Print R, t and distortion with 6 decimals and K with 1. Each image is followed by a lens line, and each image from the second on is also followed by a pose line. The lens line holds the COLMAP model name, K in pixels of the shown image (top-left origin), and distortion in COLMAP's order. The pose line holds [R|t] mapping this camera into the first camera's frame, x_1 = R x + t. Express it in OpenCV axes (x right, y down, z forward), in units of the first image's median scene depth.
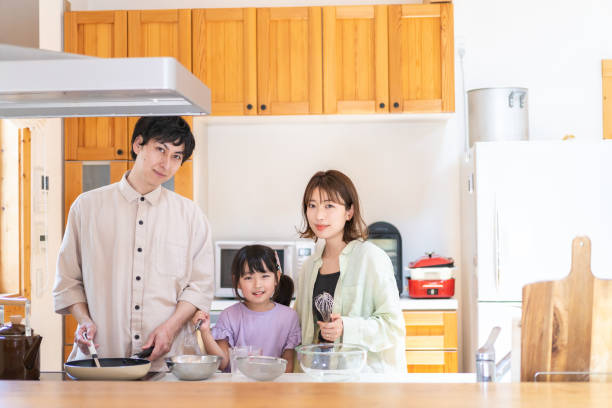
lens RADIAL K [[1064.7, 0, 307.3], [0, 1064.7, 203.7], [0, 0, 1]] dist [0.043911, 0.000000]
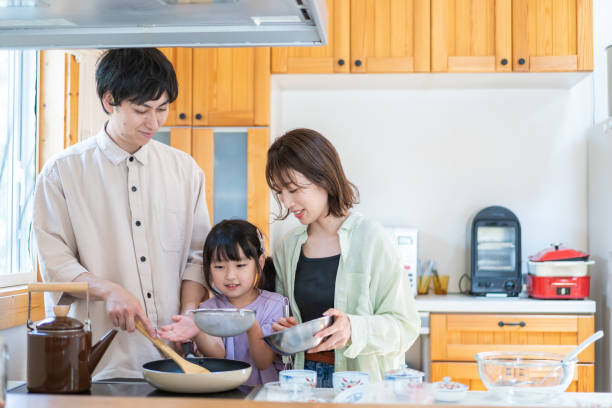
lens RADIAL K [[1100.0, 0, 314.3], [0, 1100.0, 194.0], [0, 0, 1]] dist [0.023601, 0.000000]
pose [[0.999682, 0.014559, -0.020603, -0.055989], [-0.014812, 0.999816, -0.012161, 0.021185], [0.020422, 0.012463, 0.999714, 0.152426]]
